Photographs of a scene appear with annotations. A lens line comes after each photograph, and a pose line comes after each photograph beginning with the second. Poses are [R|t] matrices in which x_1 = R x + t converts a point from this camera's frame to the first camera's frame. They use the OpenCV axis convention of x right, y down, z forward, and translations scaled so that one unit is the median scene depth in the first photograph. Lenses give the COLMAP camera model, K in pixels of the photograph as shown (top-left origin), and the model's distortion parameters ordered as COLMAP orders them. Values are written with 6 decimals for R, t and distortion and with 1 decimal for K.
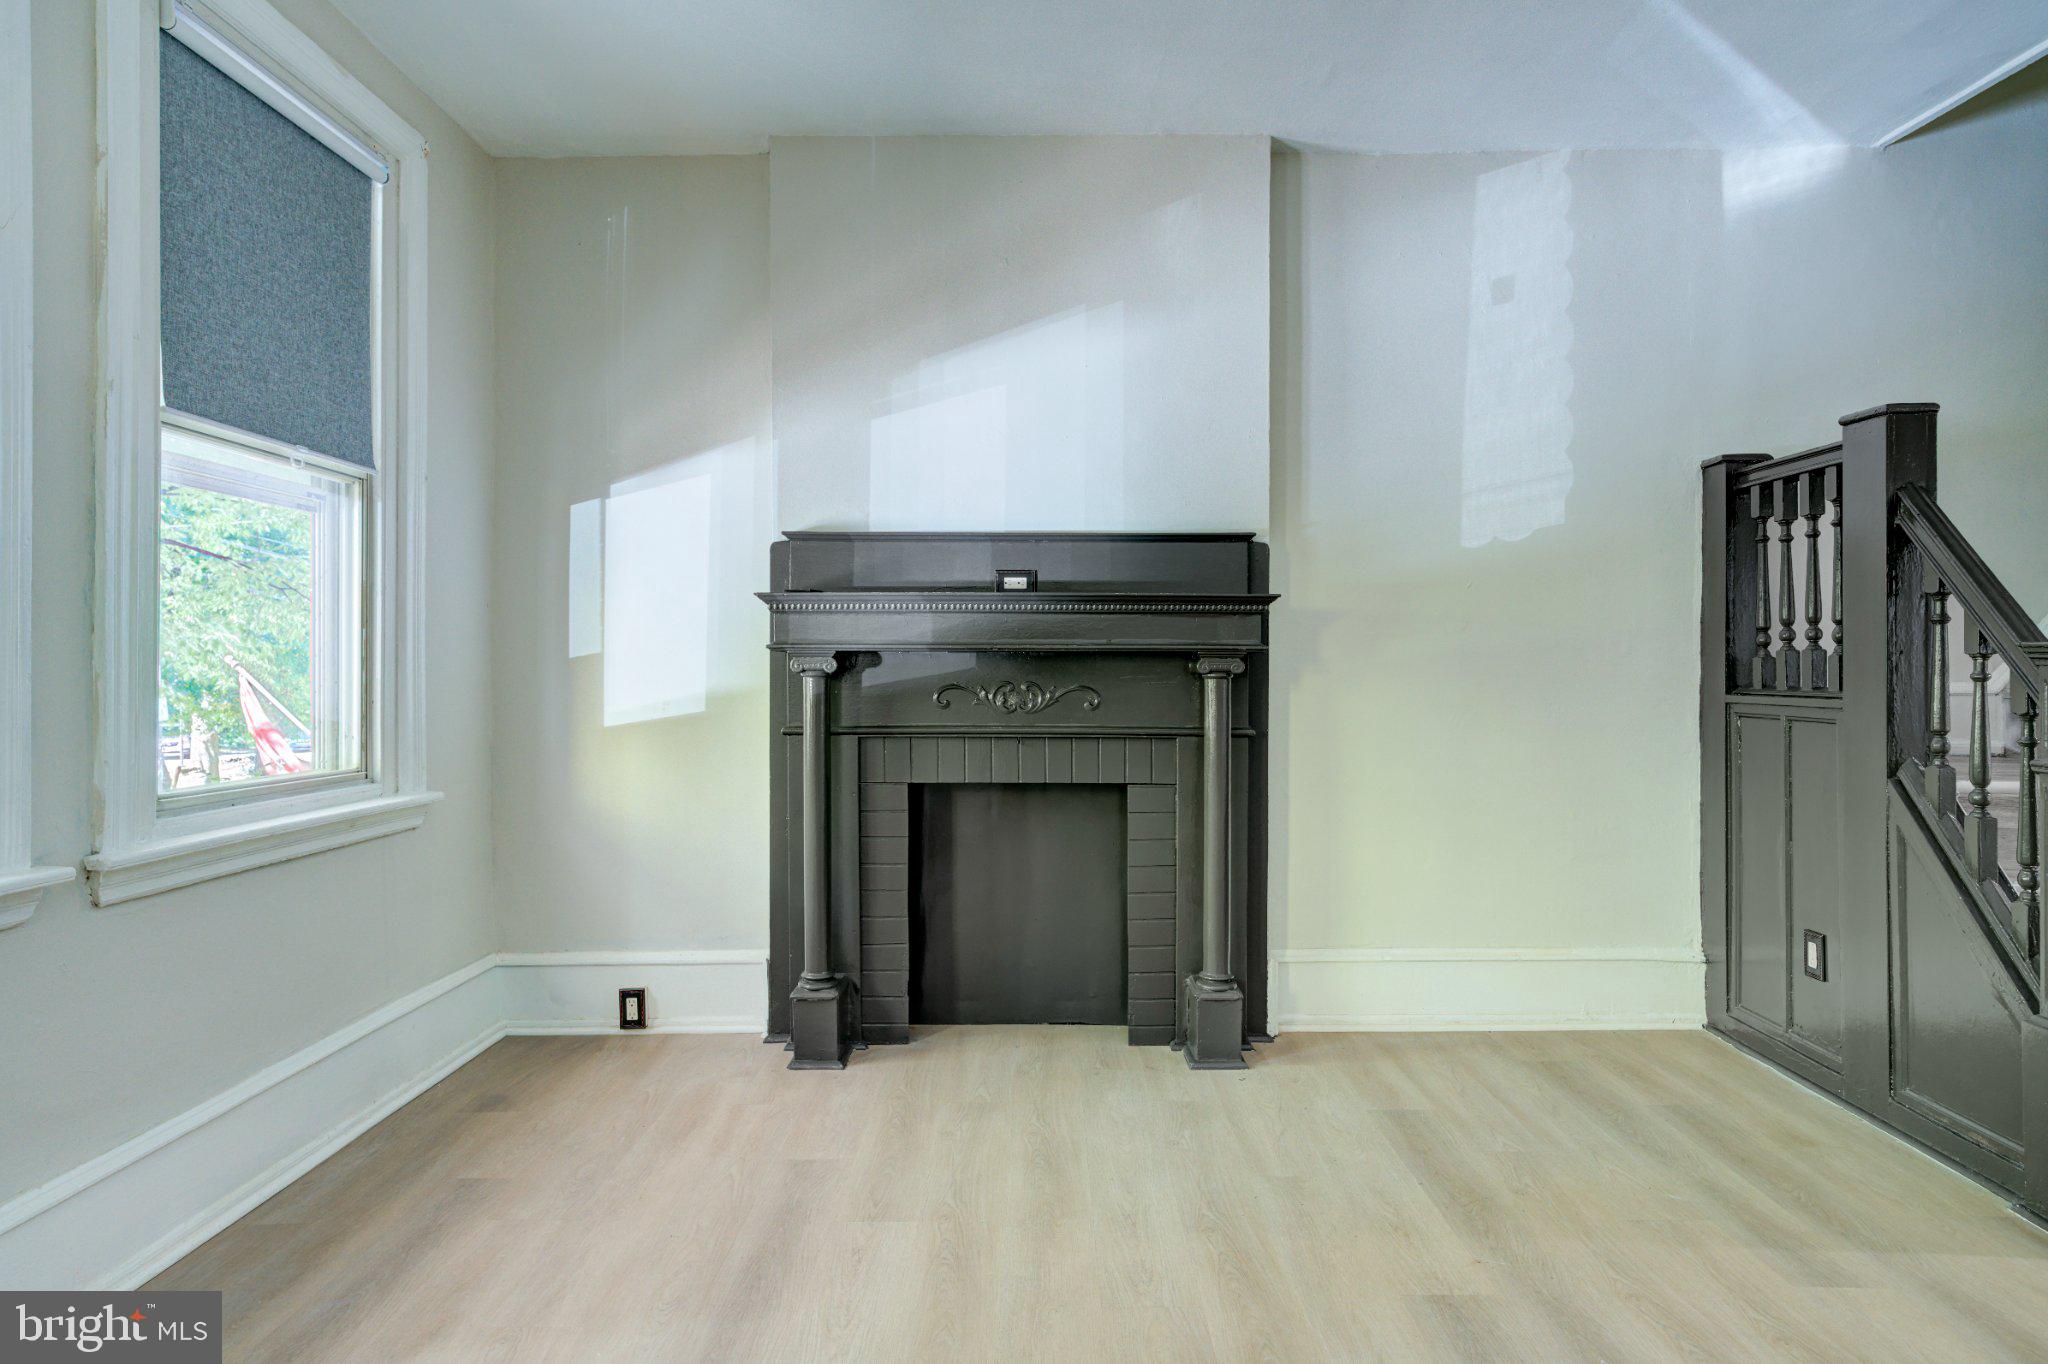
lens RADIAL K [[1203.8, 0, 1029.3], [0, 1203.8, 667.5], [0, 0, 1]] dist [-0.006861, 0.001136]
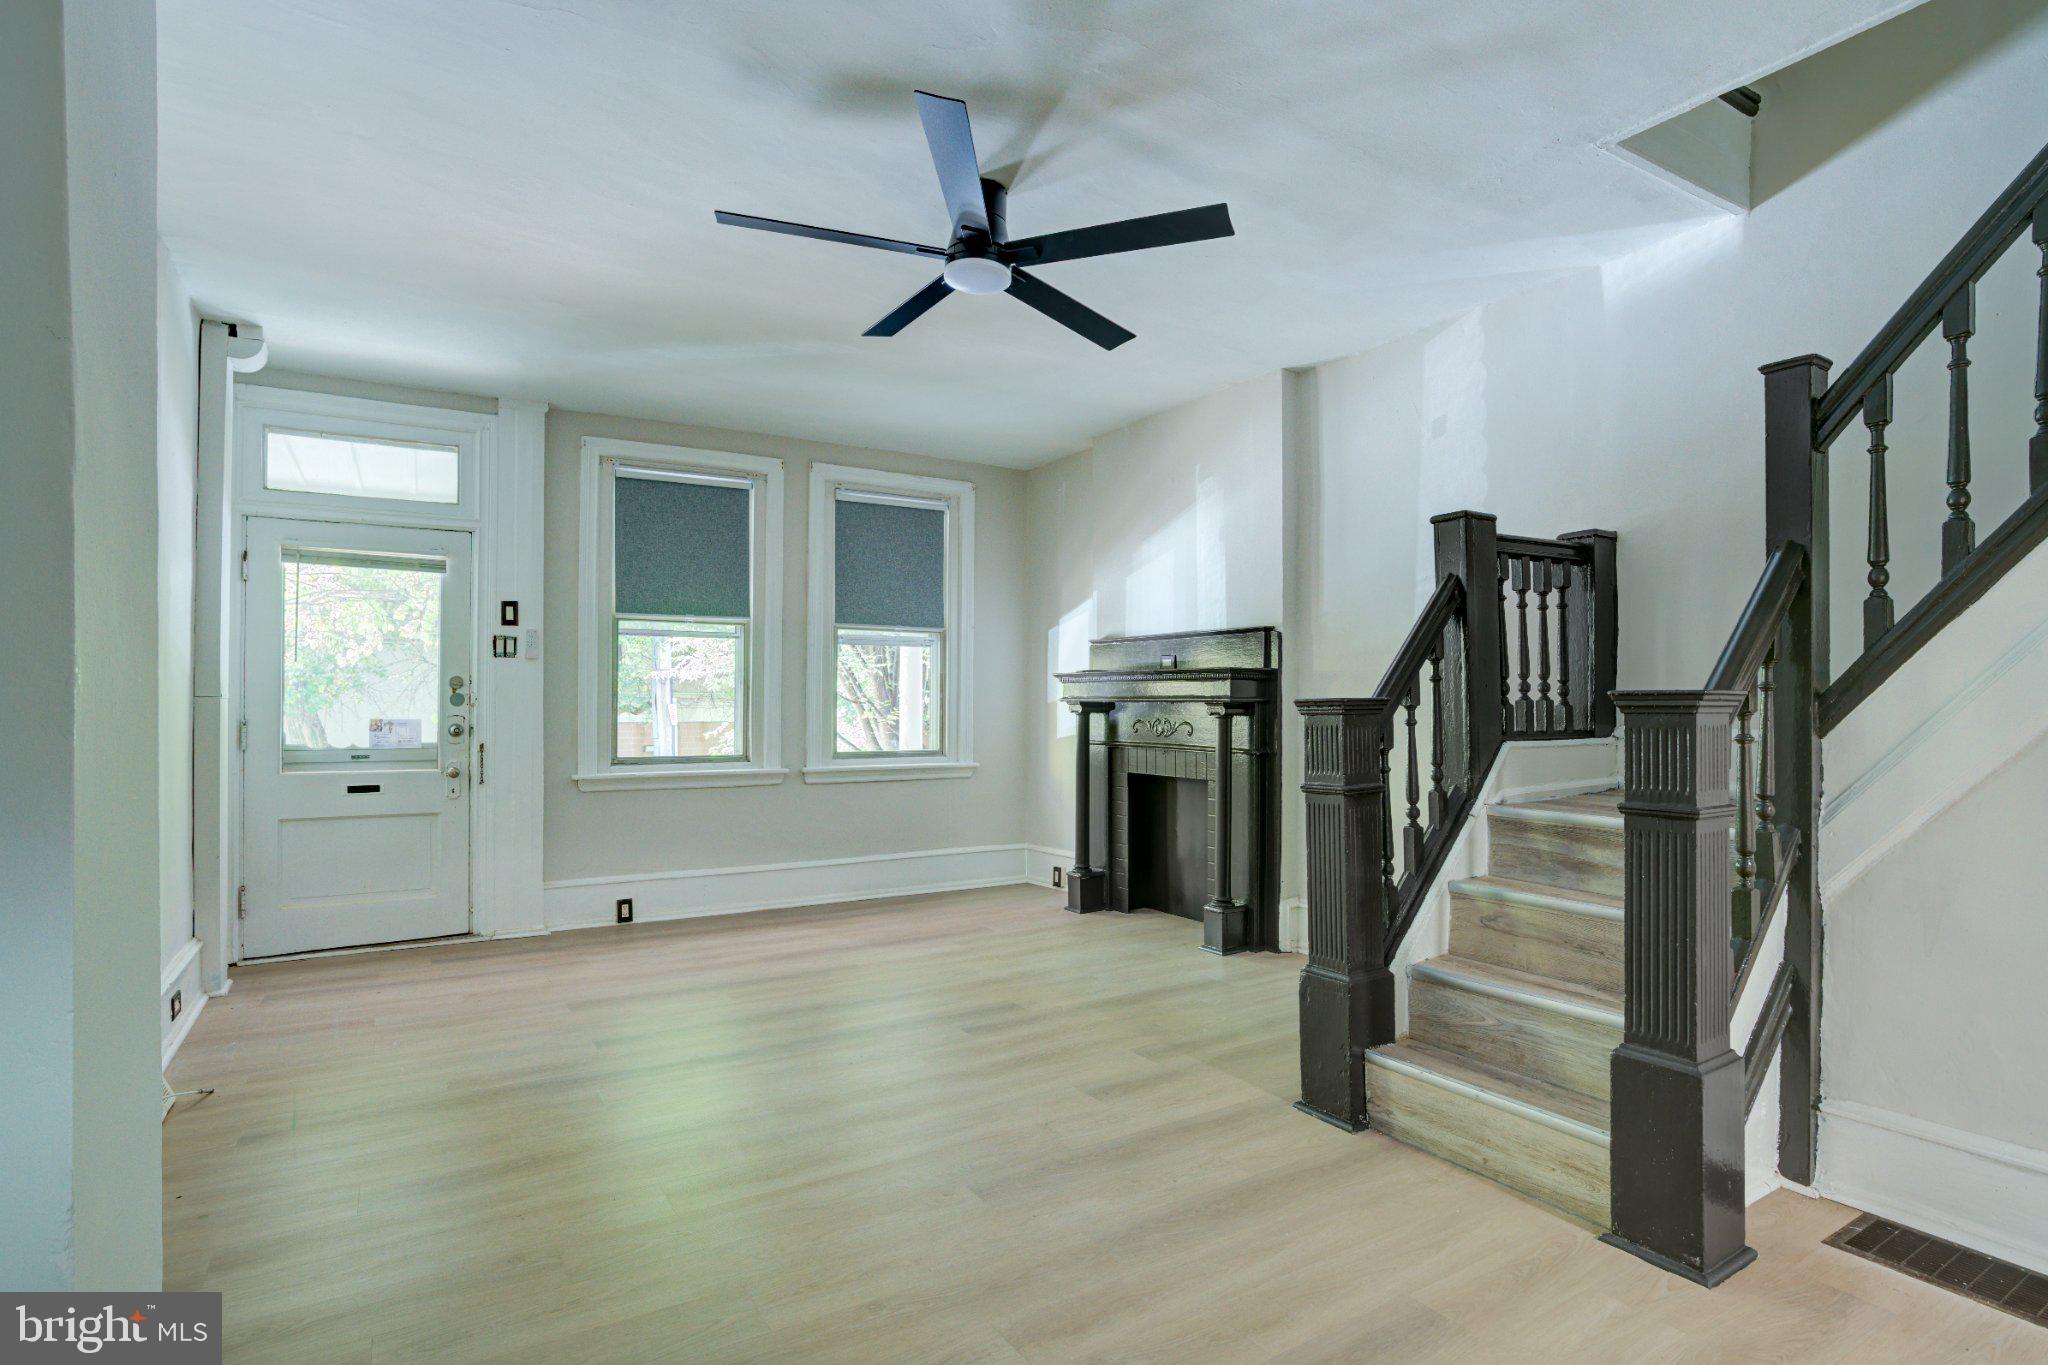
lens RADIAL K [[1025.5, 0, 1024.9], [0, 1025.5, 690.2], [0, 0, 1]] dist [-0.020318, 0.014629]
pose [[0.538854, -0.011521, -0.842320, 1.142085], [-0.005890, 0.999830, -0.017444, -0.002373], [0.842378, 0.014361, 0.538695, 0.014015]]
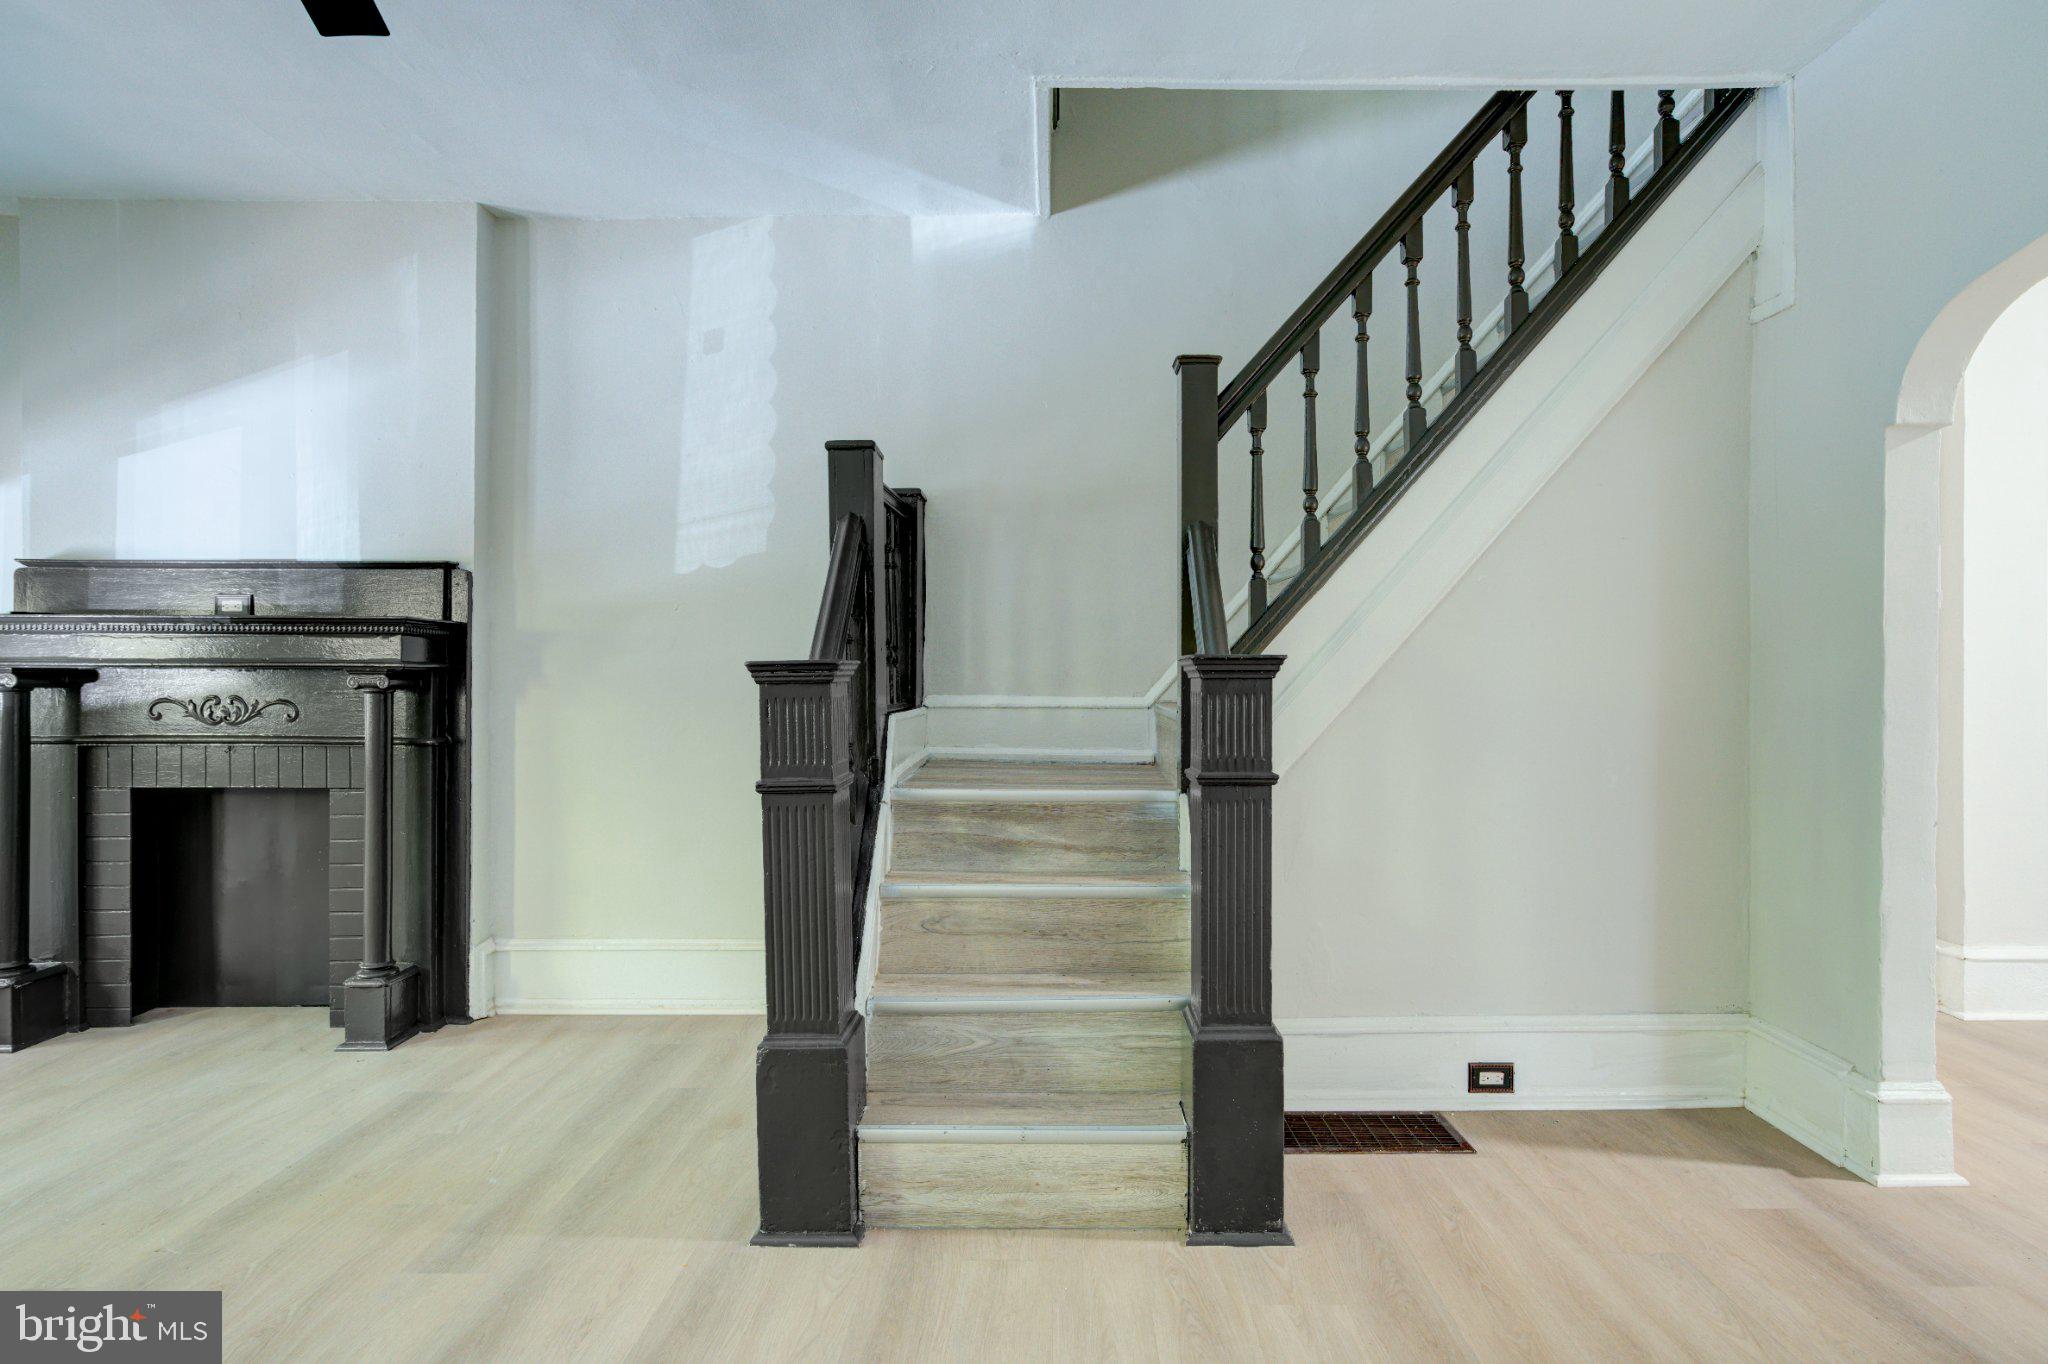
lens RADIAL K [[1025.5, 0, 1043.0], [0, 1025.5, 672.9], [0, 0, 1]] dist [-0.020318, 0.014629]
pose [[0.999994, 0.000225, 0.003451, 0.726348], [-0.000184, 0.999928, -0.011987, 0.002198], [-0.003454, 0.011986, 0.999922, 0.065778]]
